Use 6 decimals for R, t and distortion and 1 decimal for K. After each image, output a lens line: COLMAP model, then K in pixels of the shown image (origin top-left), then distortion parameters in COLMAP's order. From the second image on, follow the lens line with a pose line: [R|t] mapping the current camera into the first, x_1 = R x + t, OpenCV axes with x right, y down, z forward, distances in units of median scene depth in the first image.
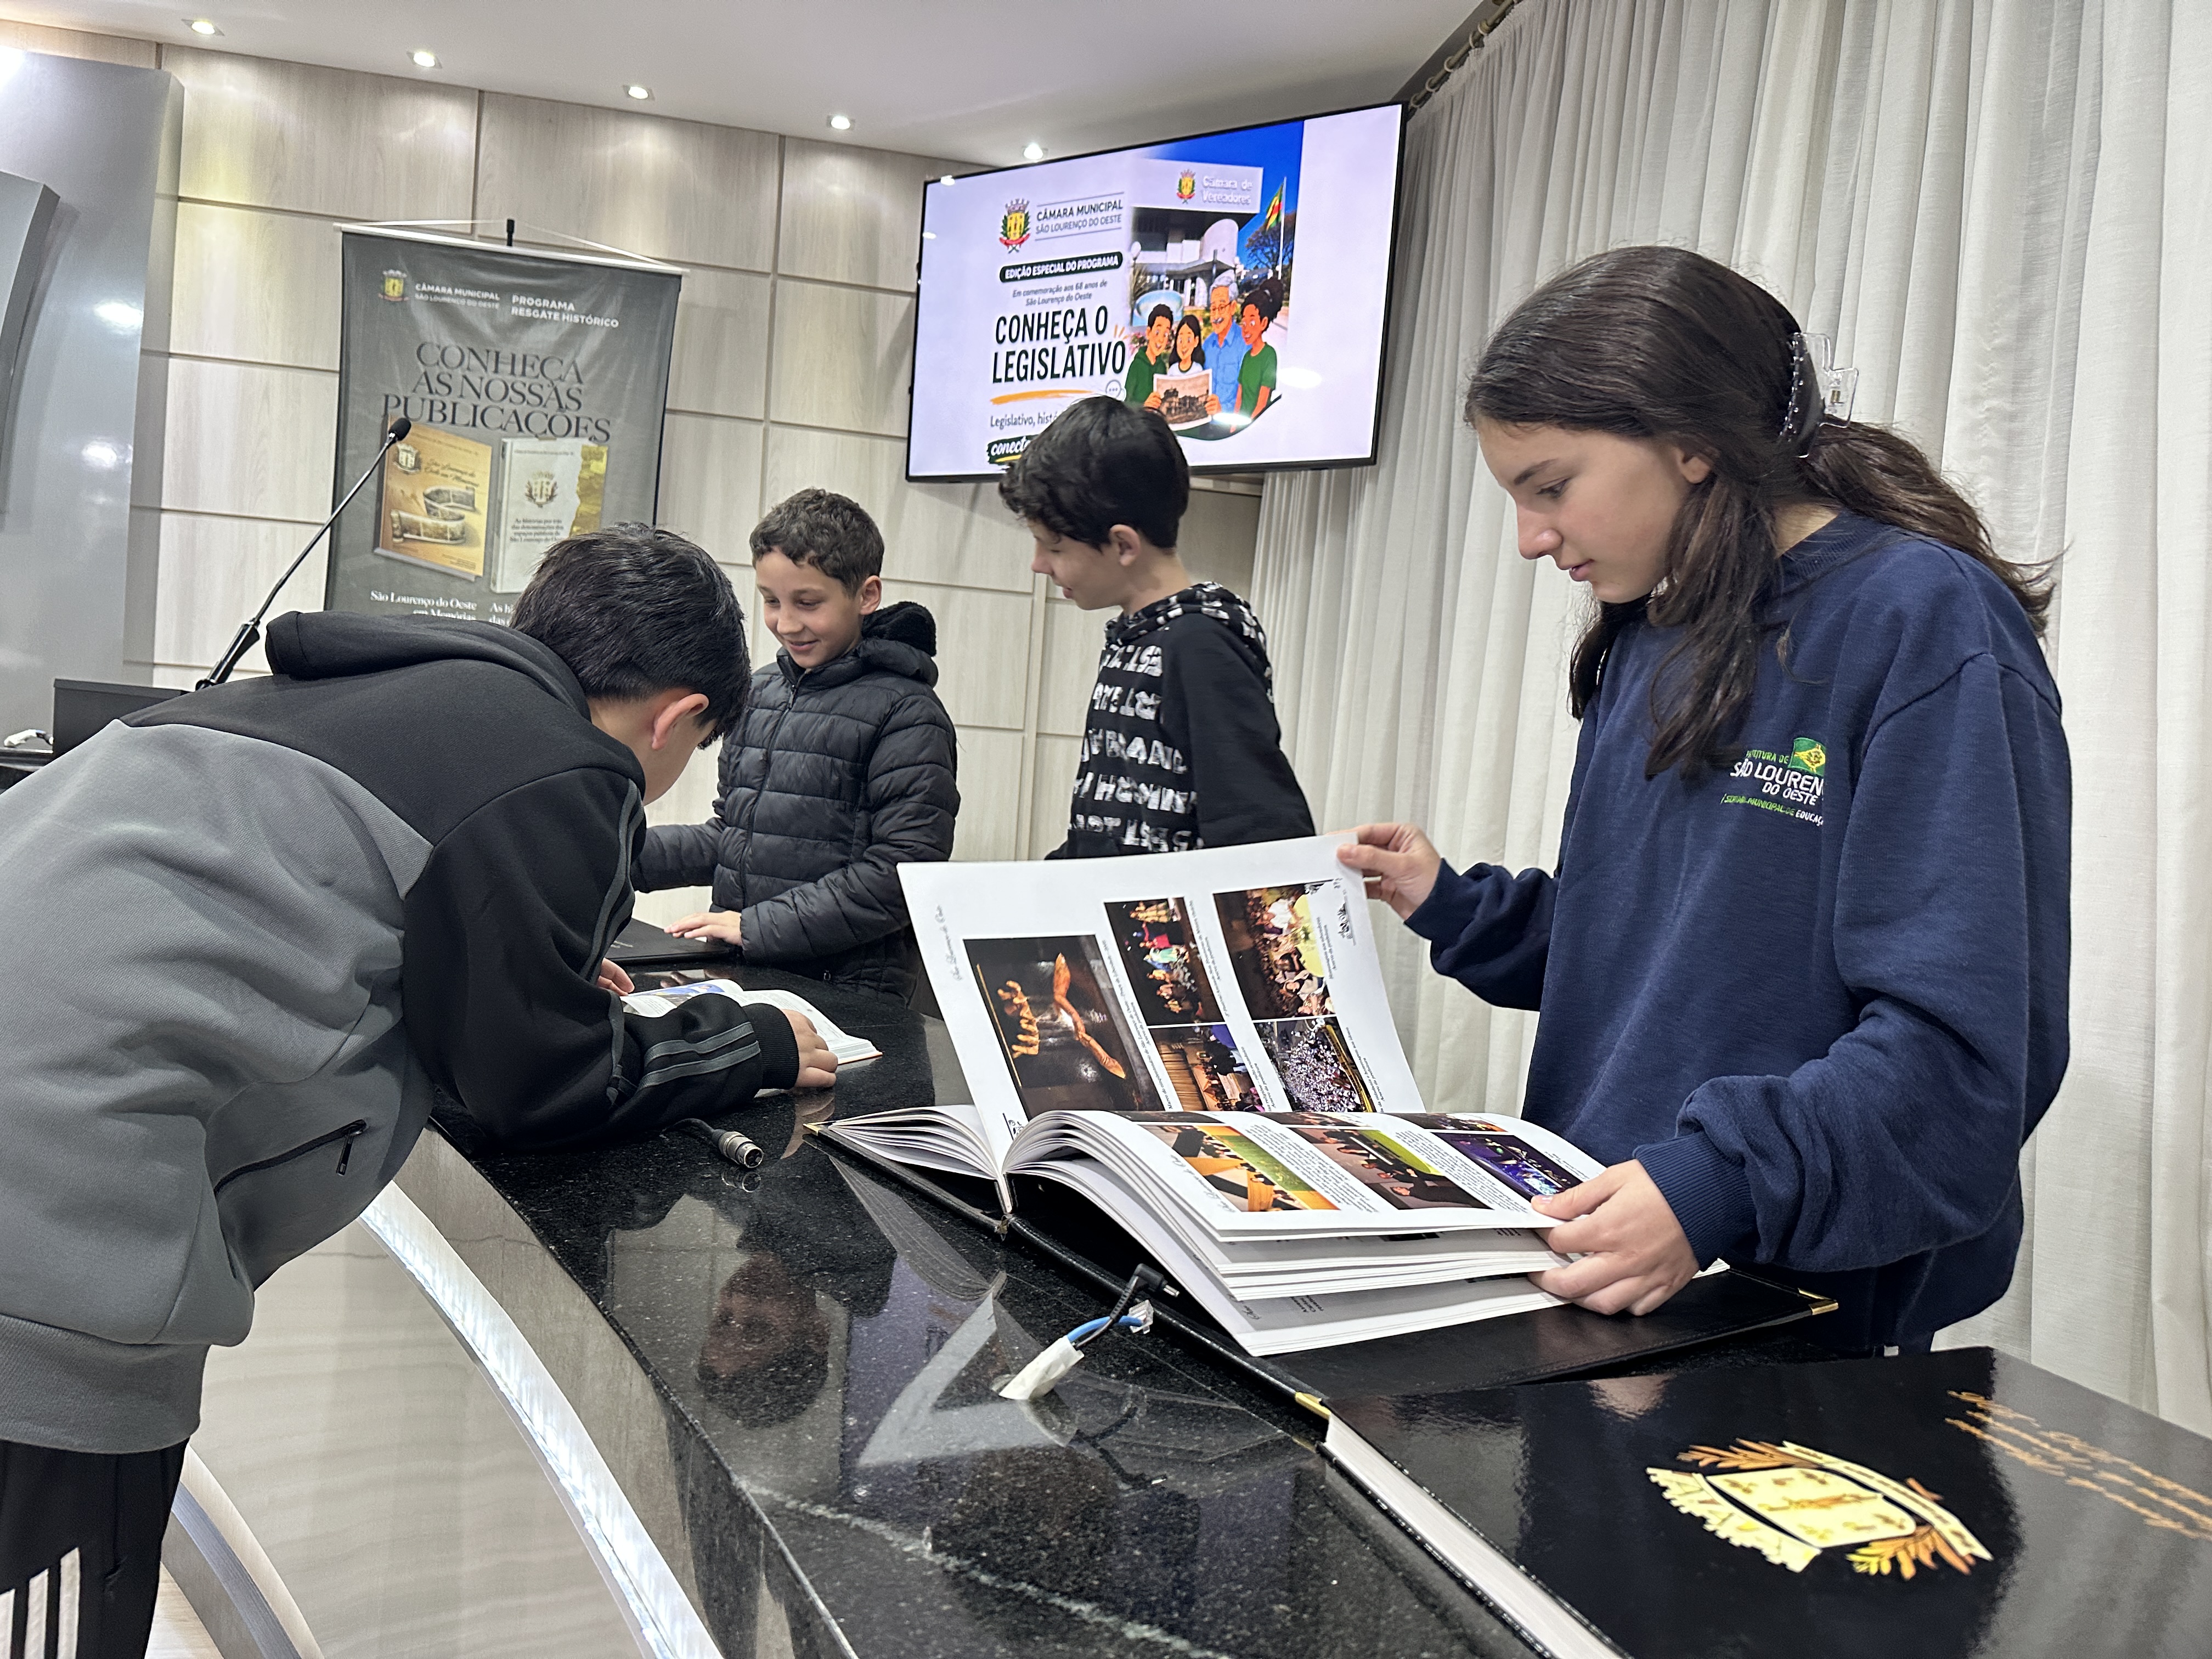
lens RADIAL K [[1518.2, 0, 1106.0], [0, 1518.2, 829.5], [0, 0, 1]] dist [0.025007, -0.048223]
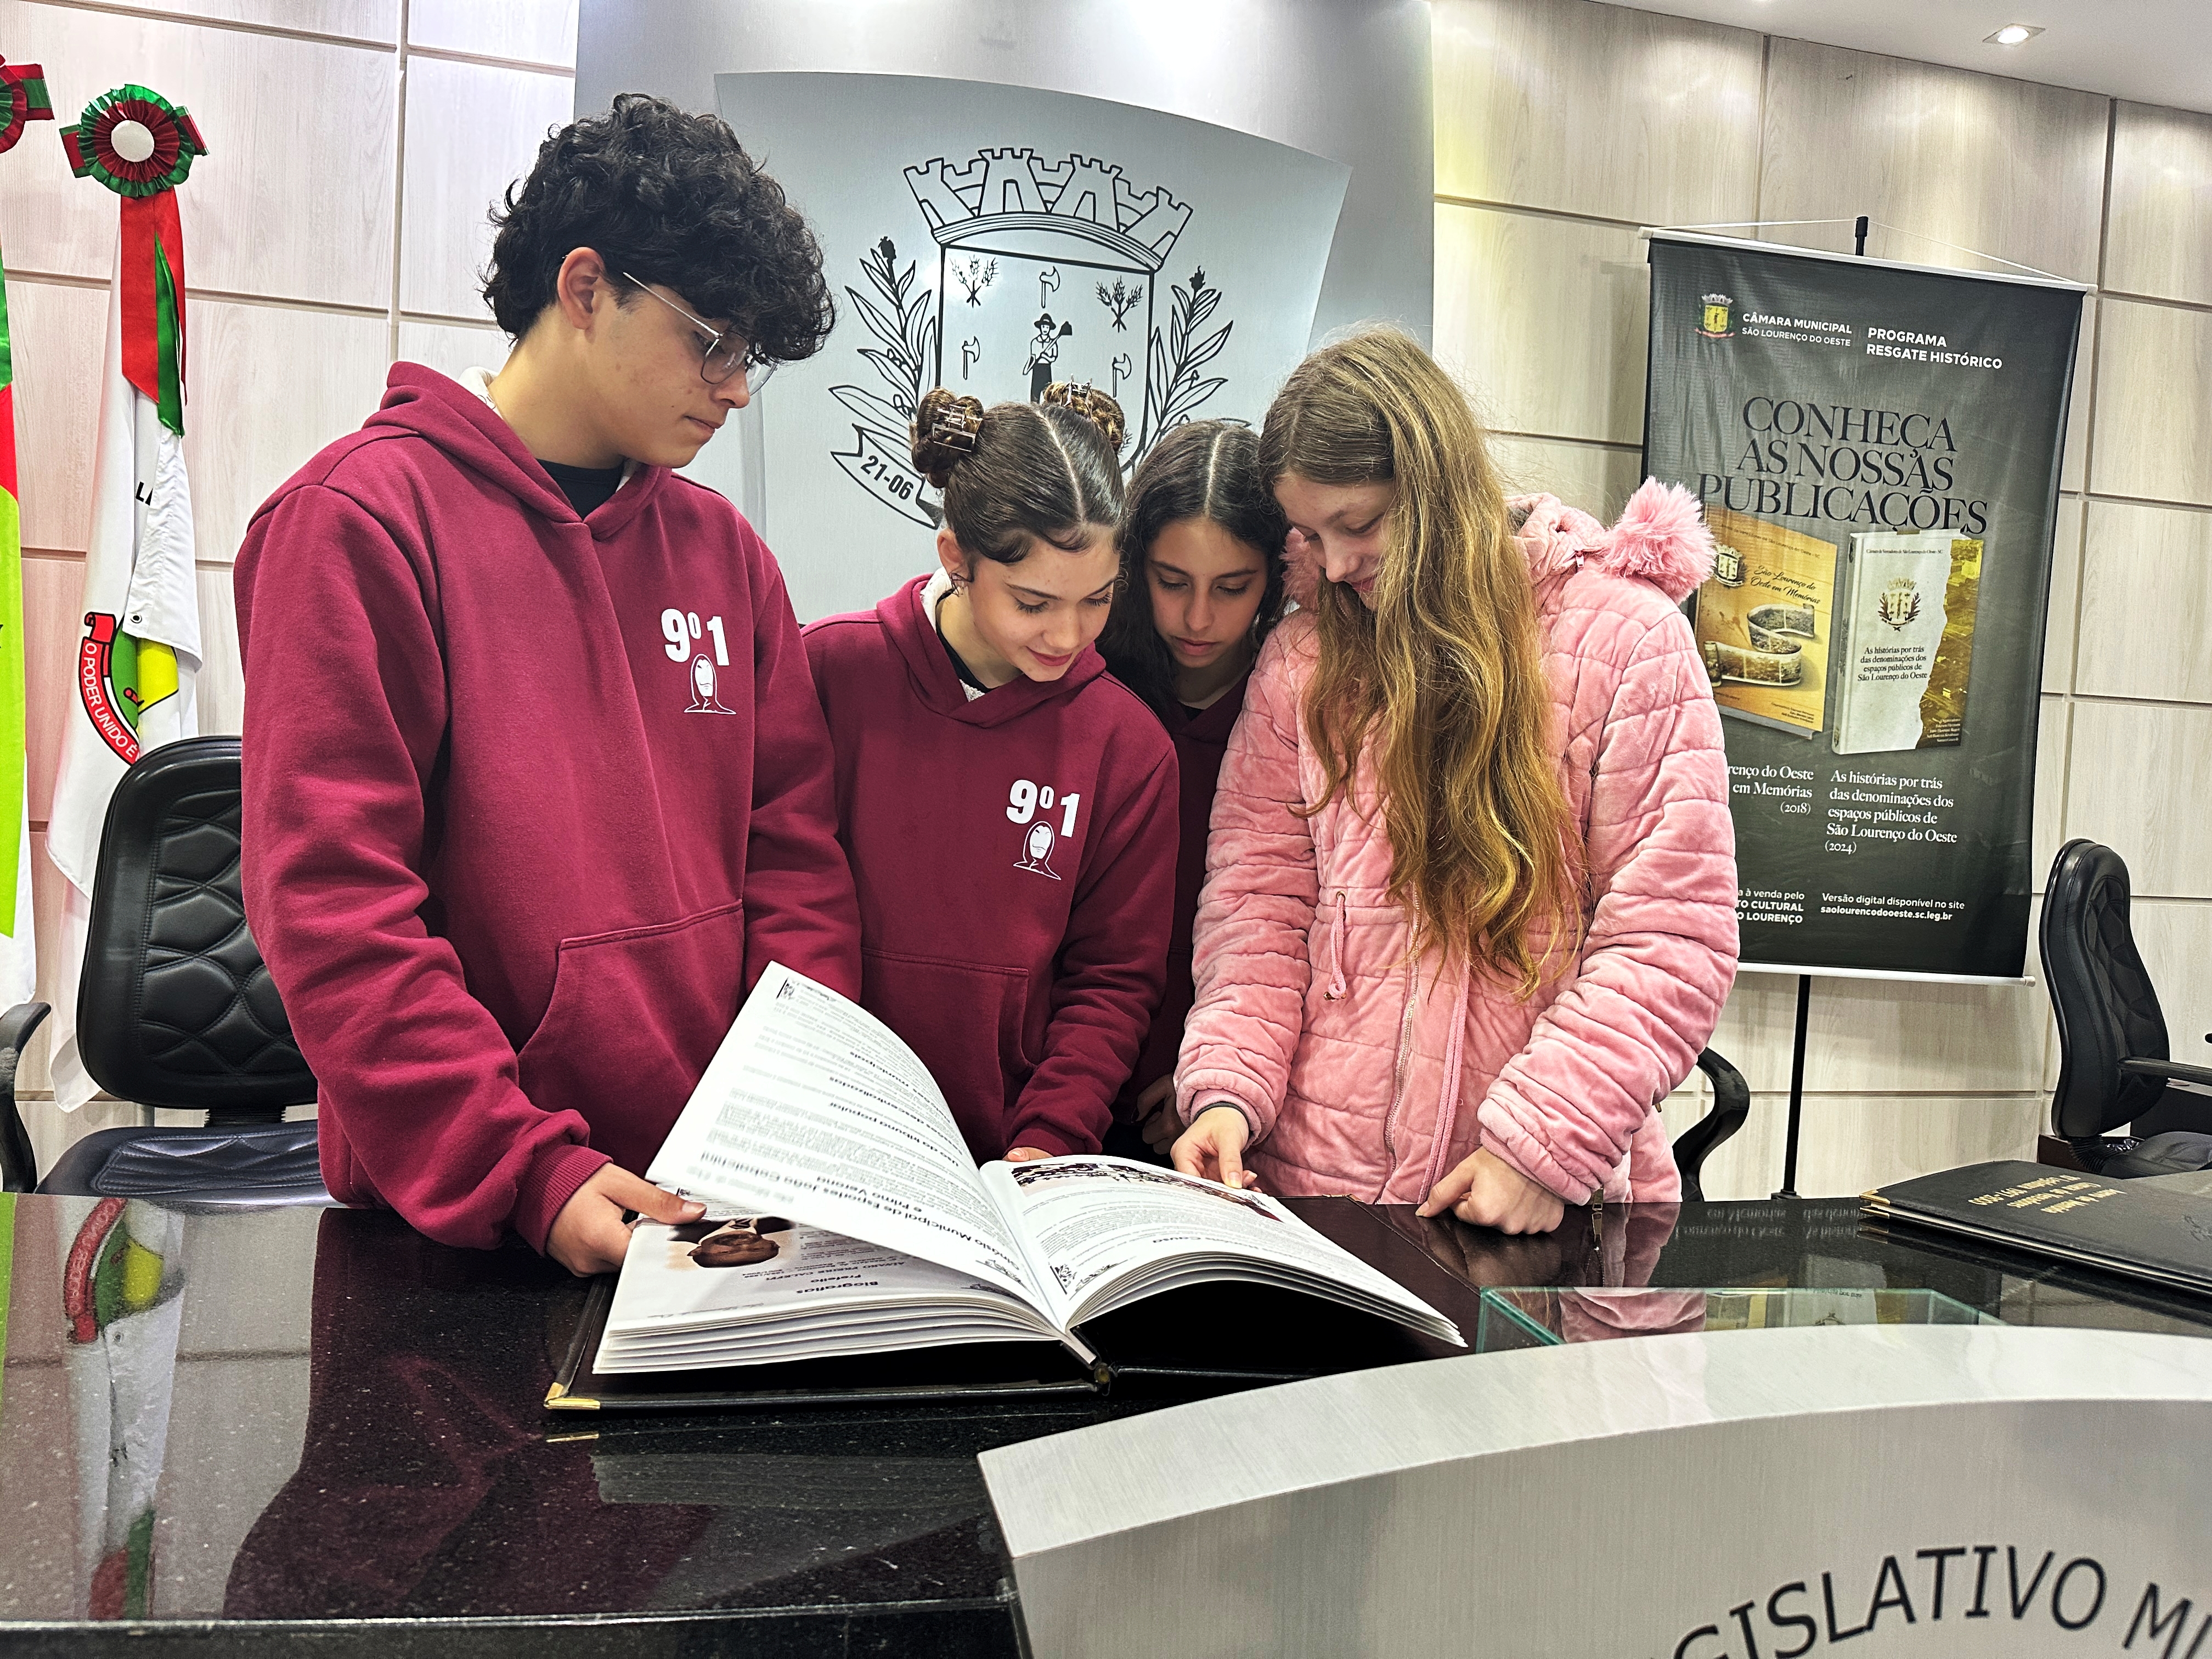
lens RADIAL K [[1518.2, 0, 1106.0], [0, 1518.2, 829.5], [0, 0, 1]] dist [0.025007, -0.048223]
pose [[0.999747, -0.022494, 0.000409, -0.738667], [0.022496, 0.999730, -0.005807, -0.125797], [-0.000279, 0.005815, 0.999983, 0.308960]]
